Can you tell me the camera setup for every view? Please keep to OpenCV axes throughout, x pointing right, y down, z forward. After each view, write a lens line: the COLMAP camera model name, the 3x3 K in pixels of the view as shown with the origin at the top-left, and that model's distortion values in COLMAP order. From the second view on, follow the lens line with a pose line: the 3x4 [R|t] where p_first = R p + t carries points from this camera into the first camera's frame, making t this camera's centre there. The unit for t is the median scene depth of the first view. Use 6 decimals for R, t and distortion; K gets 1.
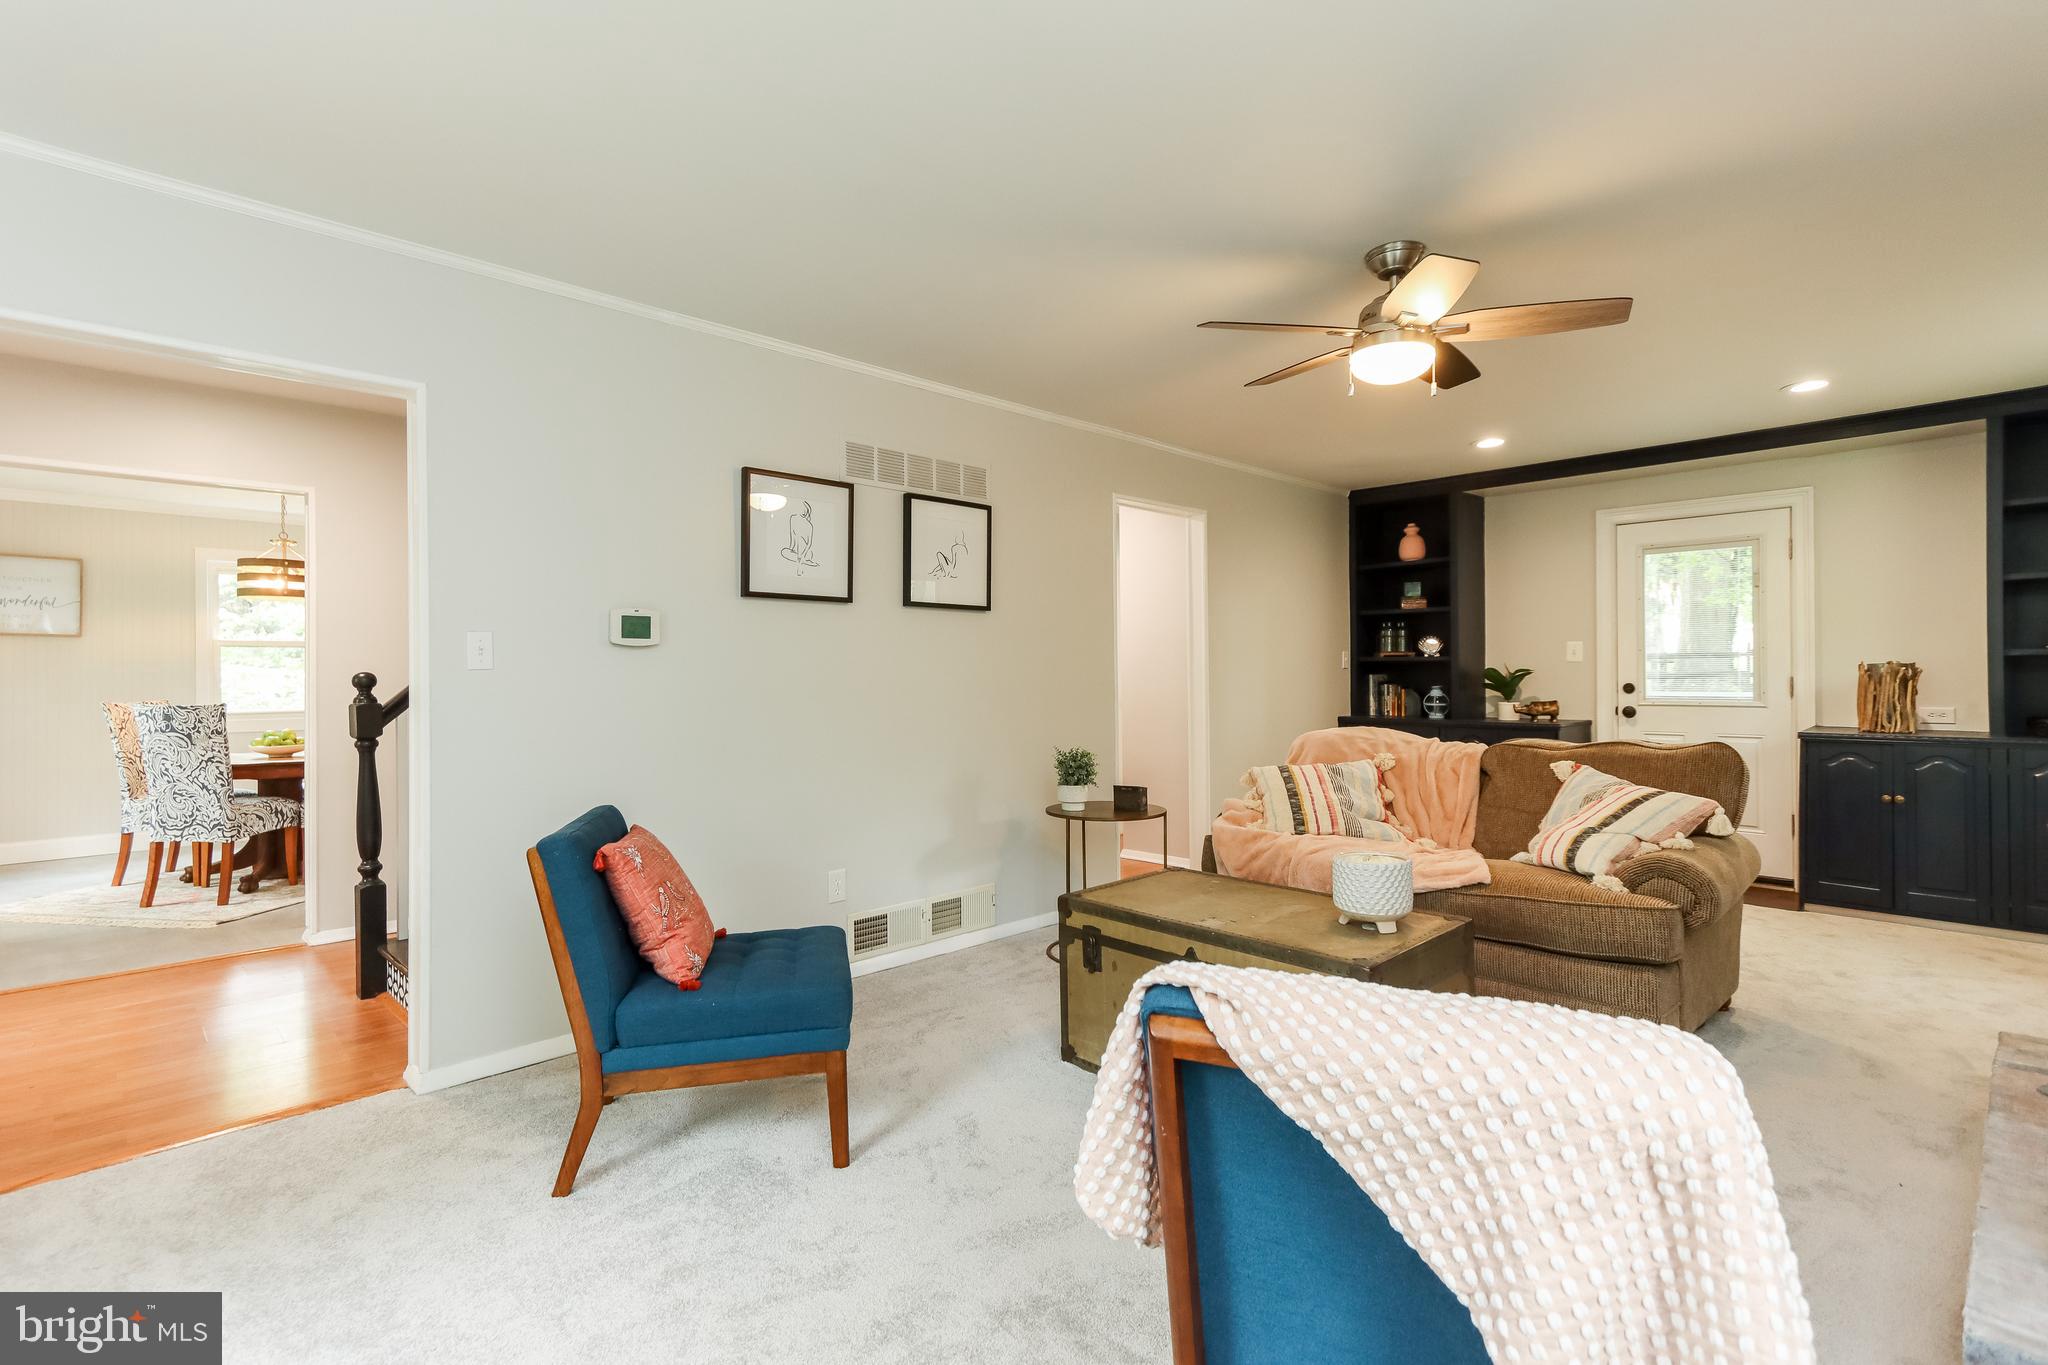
lens RADIAL K [[950.9, 0, 995.8], [0, 950.9, 676.2], [0, 0, 1]] dist [0.011088, -0.000031]
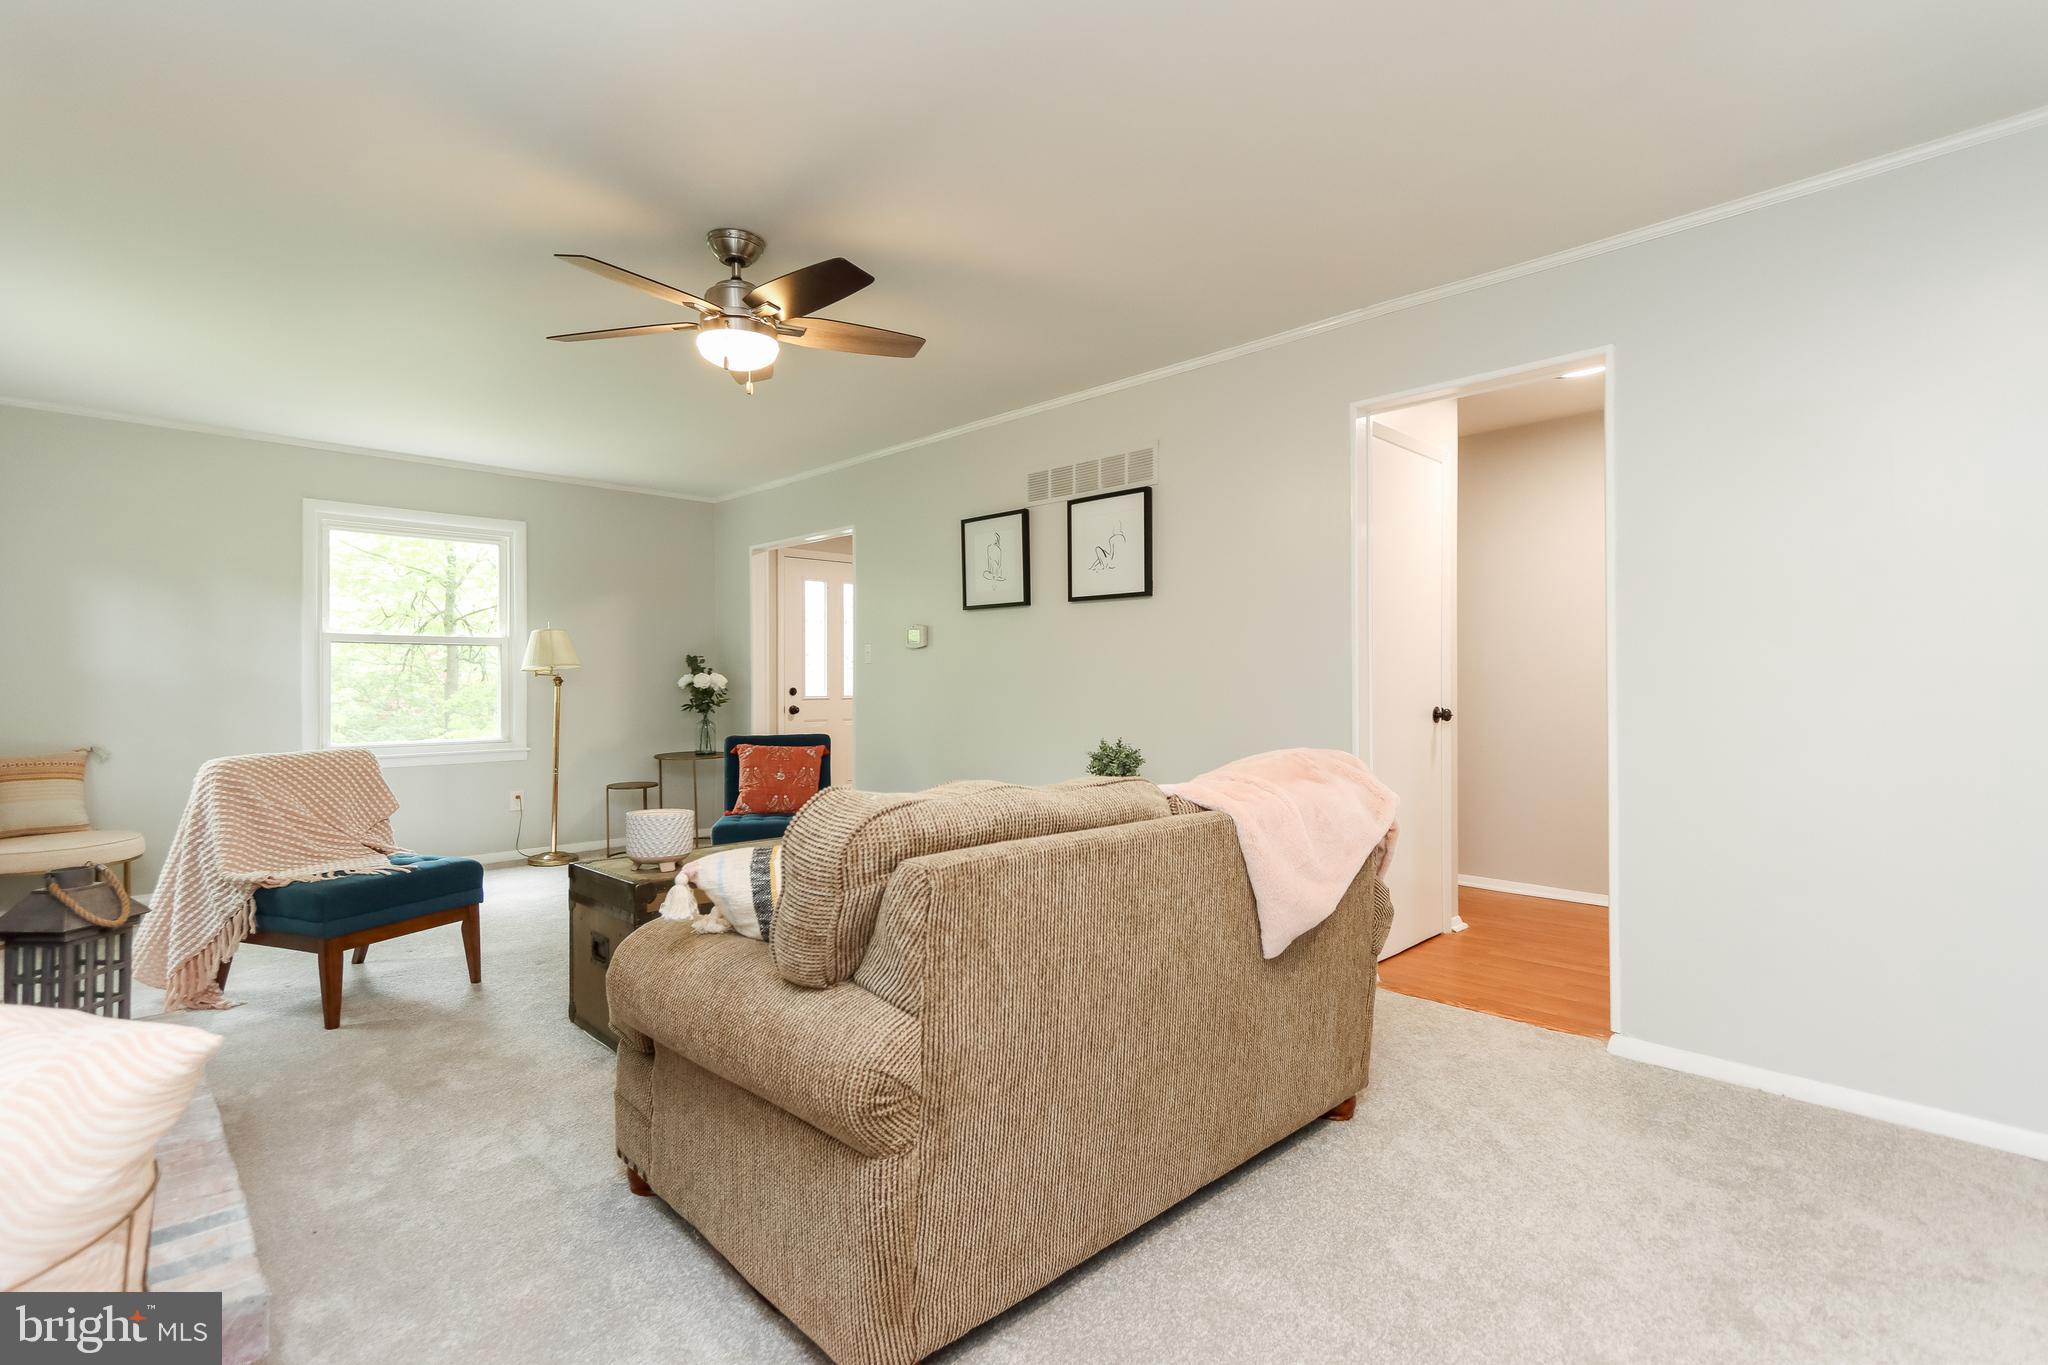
lens RADIAL K [[950.9, 0, 995.8], [0, 950.9, 676.2], [0, 0, 1]] dist [0.011088, -0.000031]
pose [[0.009681, 0.004993, -0.999941, 0.898772], [0.001648, 0.999986, 0.005009, 0.006588], [0.999952, -0.001696, 0.009673, 0.792526]]
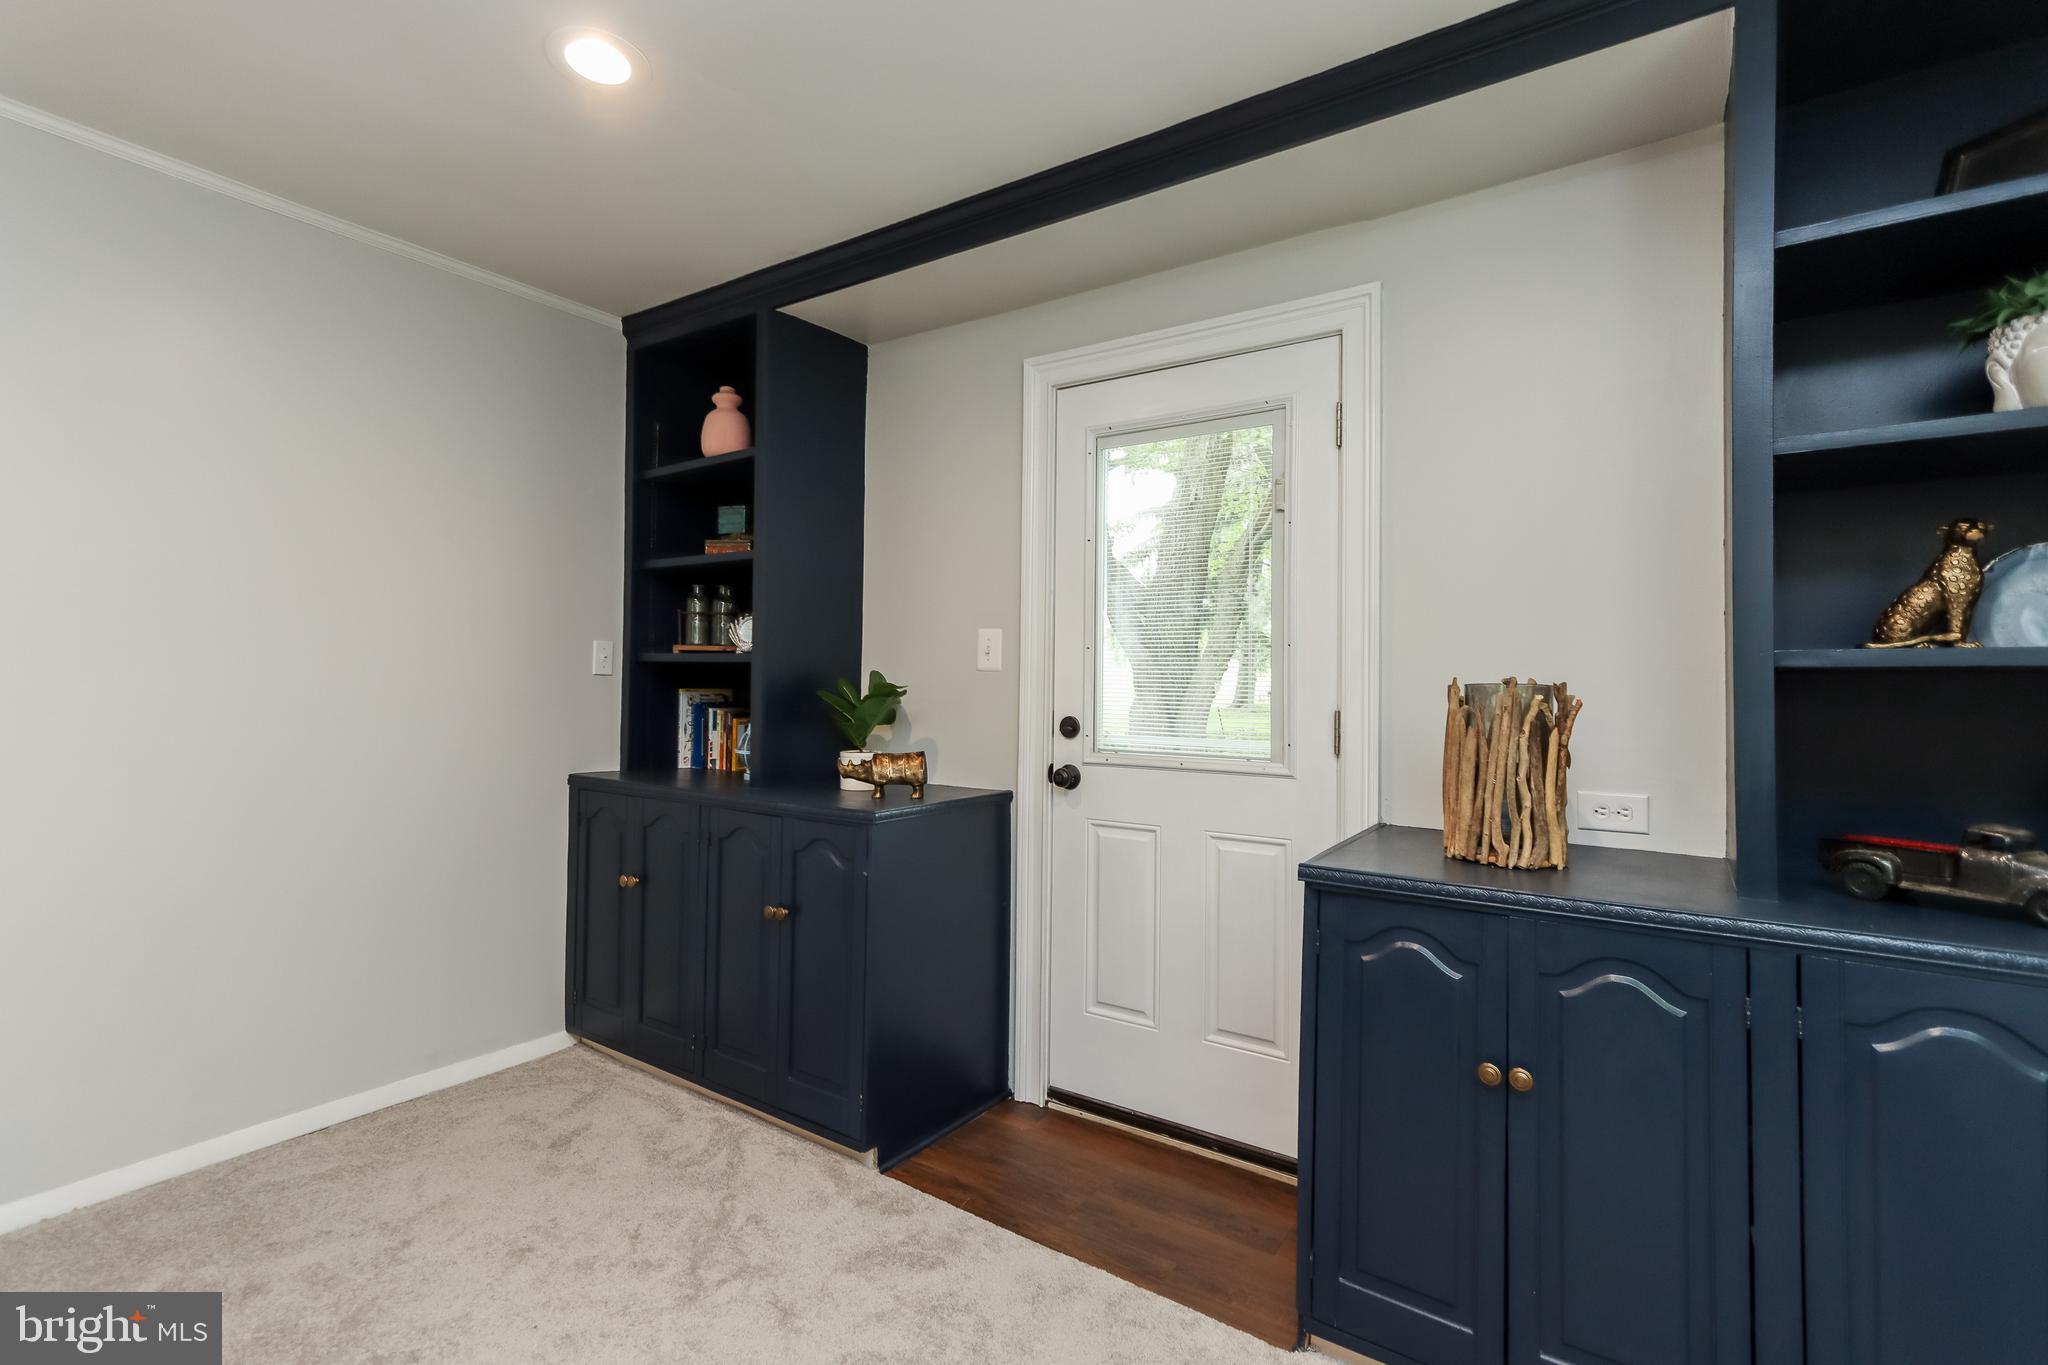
lens RADIAL K [[963.0, 0, 992.8], [0, 963.0, 678.1], [0, 0, 1]] dist [0.012410, 0.000723]
pose [[0.975982, 0.025960, 0.216298, 0.675002], [-0.023213, 0.999615, -0.015228, -0.005158], [-0.216610, 0.009842, 0.976209, 0.698383]]
